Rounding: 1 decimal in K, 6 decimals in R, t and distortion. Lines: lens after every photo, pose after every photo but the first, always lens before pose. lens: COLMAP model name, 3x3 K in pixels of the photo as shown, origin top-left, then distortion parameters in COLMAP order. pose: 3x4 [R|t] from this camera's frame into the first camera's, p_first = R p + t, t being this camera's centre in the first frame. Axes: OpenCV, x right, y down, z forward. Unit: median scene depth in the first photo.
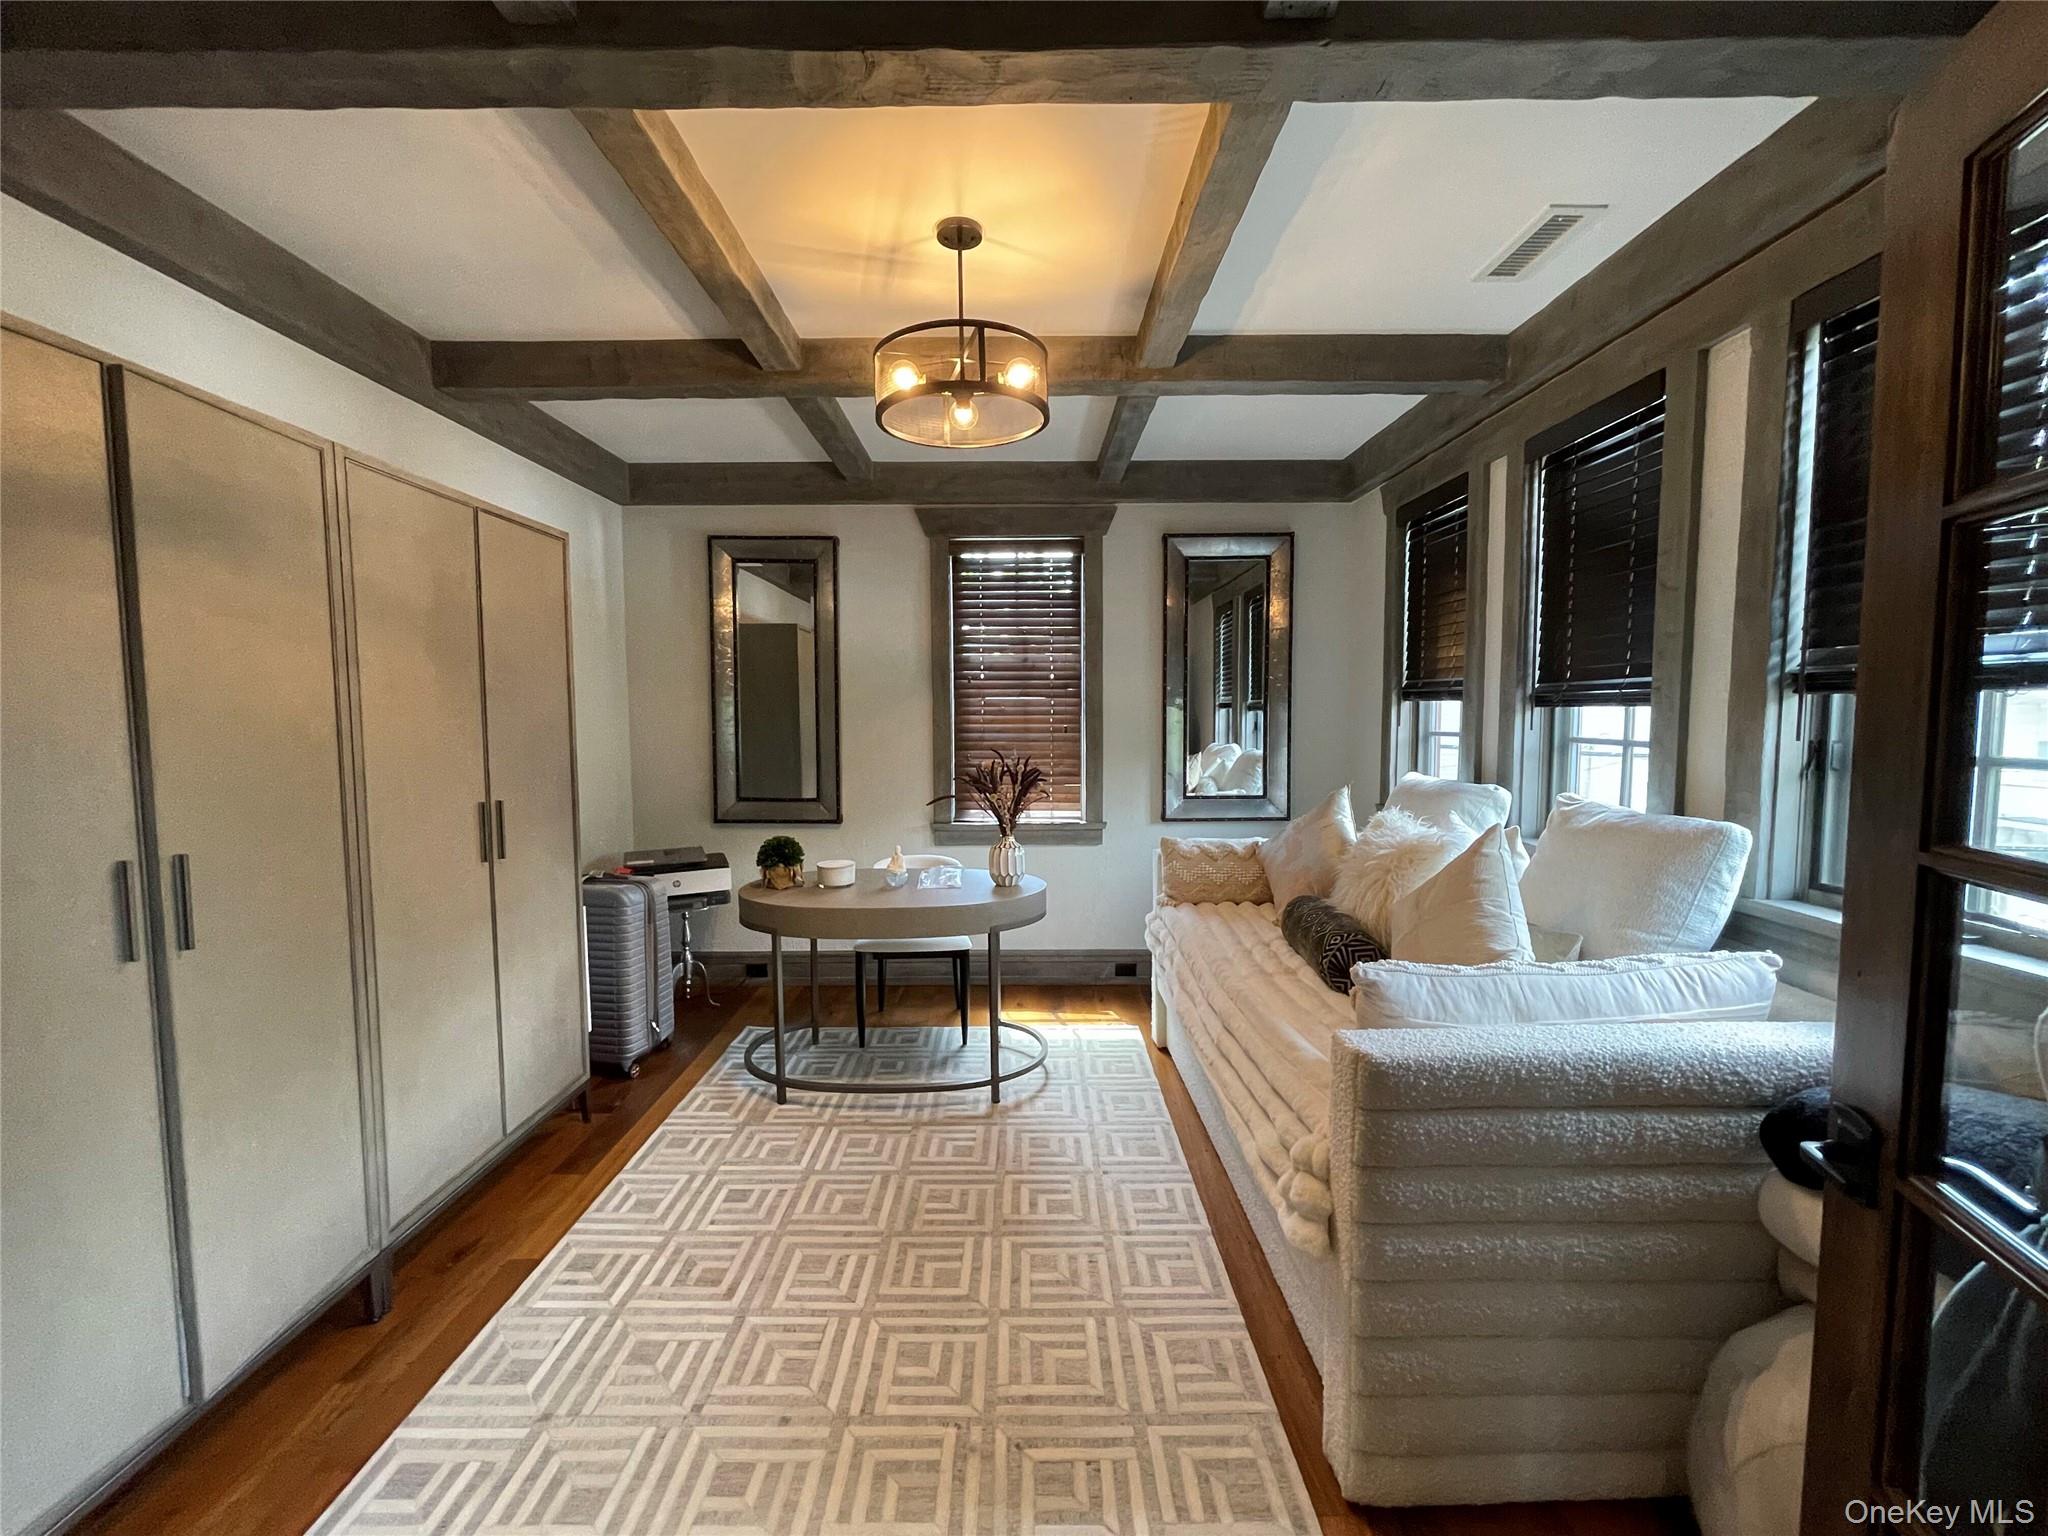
lens RADIAL K [[824.2, 0, 1018.7], [0, 824.2, 769.0], [0, 0, 1]] dist [0.000236, 0.000710]
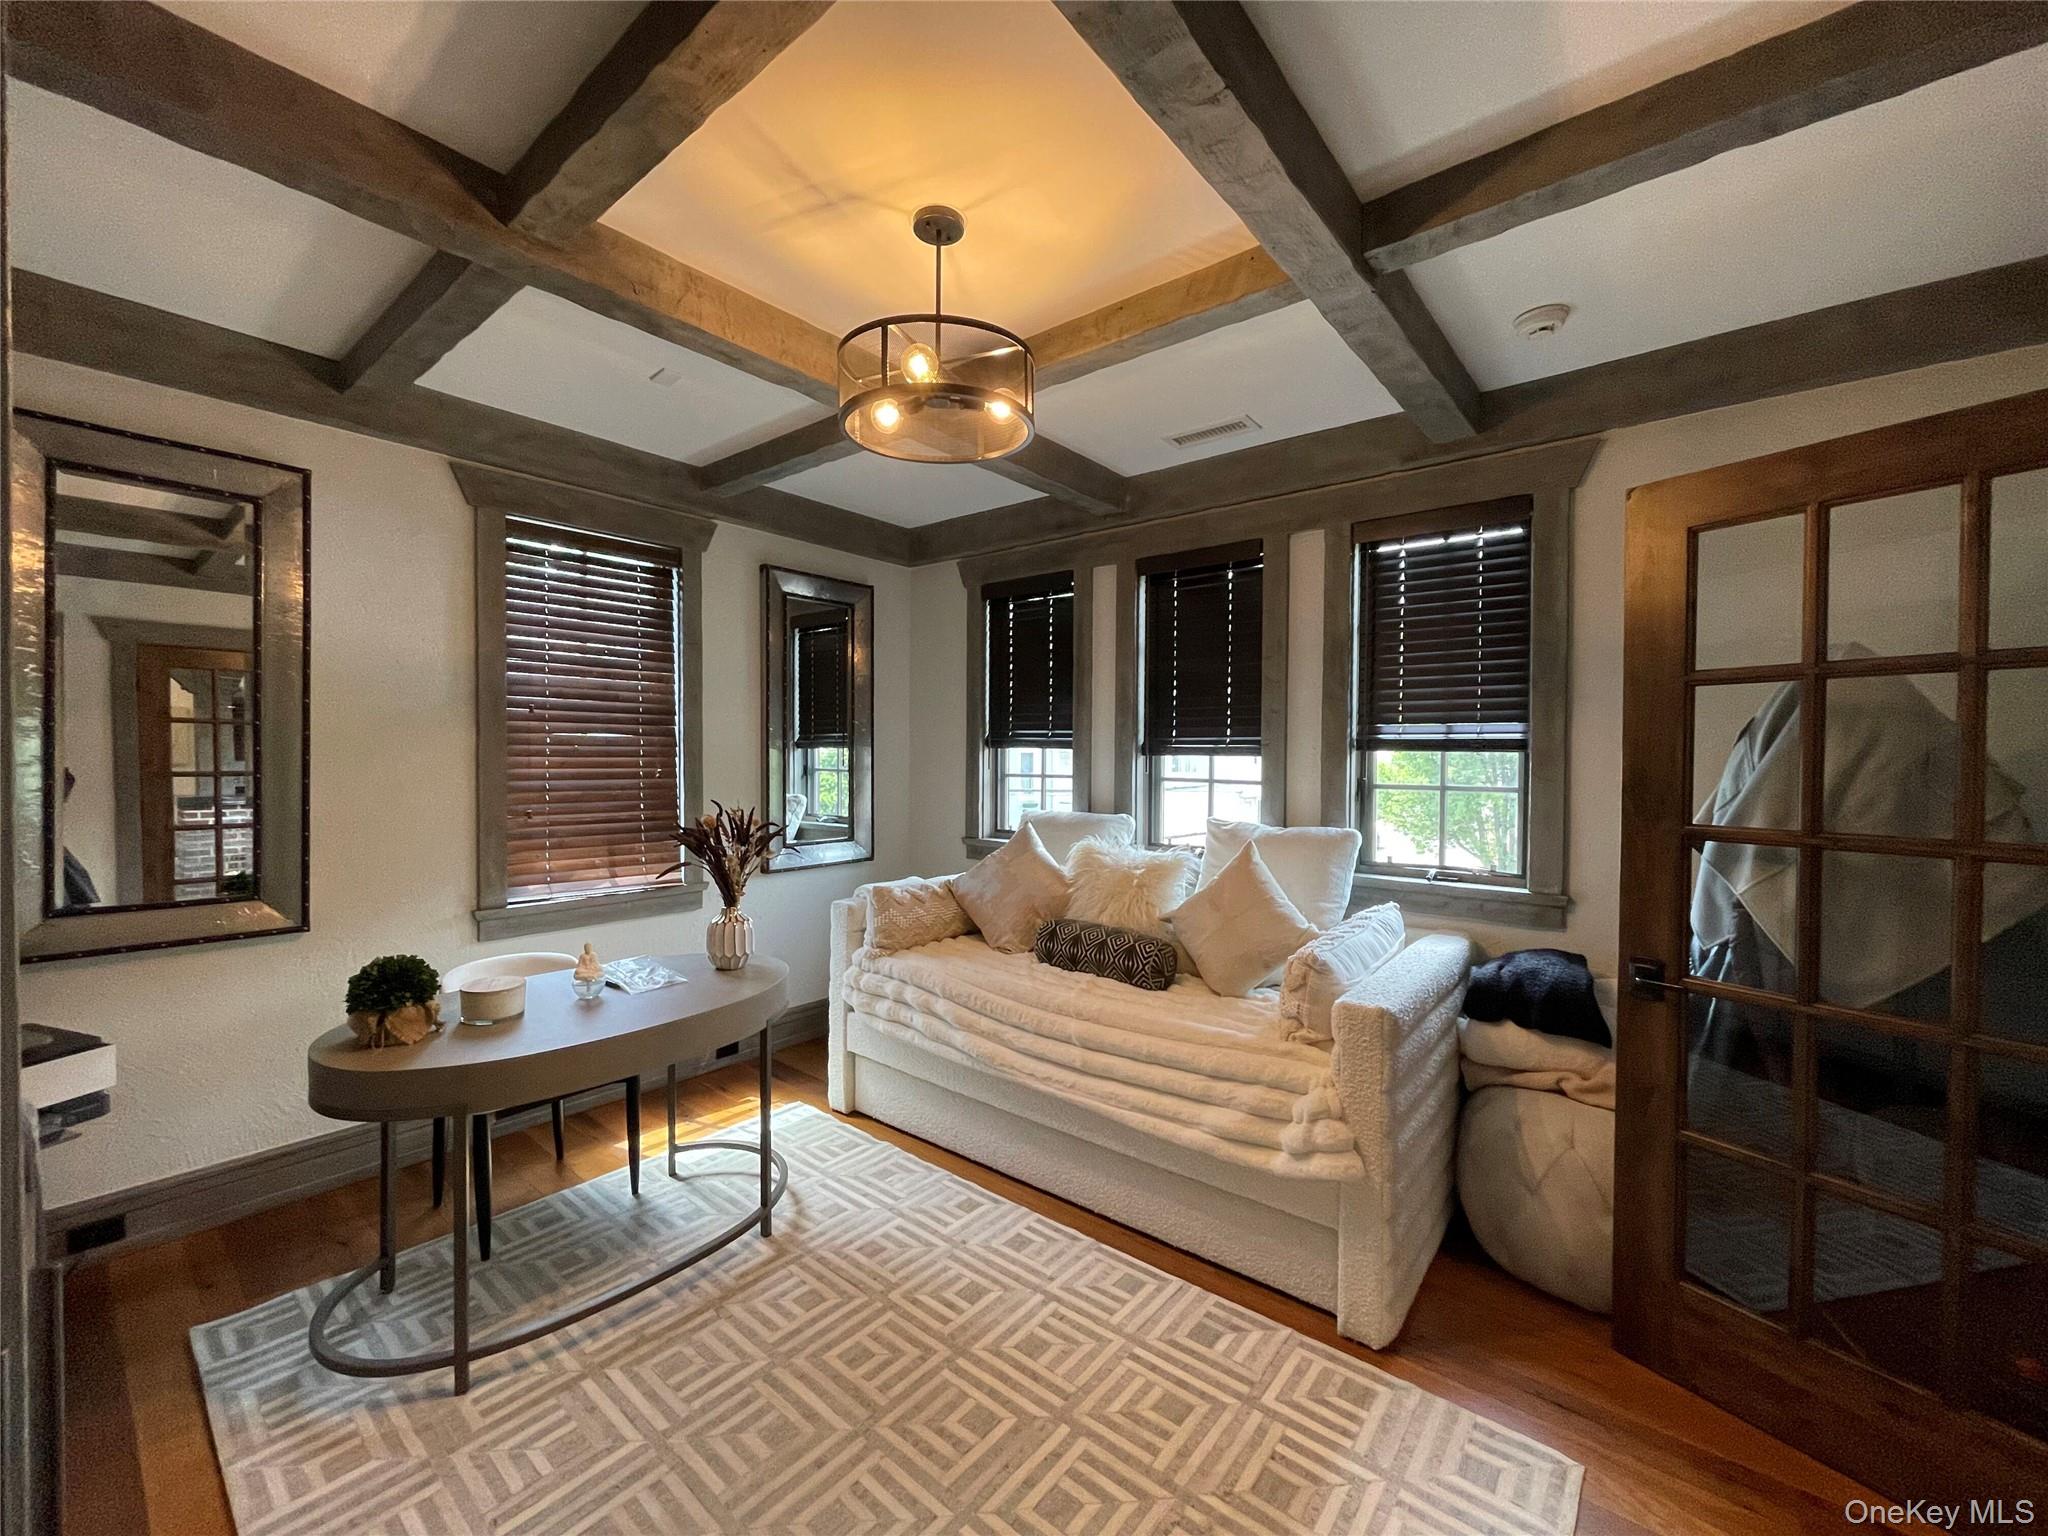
lens RADIAL K [[824.2, 0, 1018.7], [0, 824.2, 769.0], [0, 0, 1]] dist [0.000236, 0.000710]
pose [[0.637955, -0.004425, 0.770061, -0.478524], [0.042402, 0.998668, -0.029389, -0.018918], [-0.768905, 0.051401, 0.637293, 0.263035]]
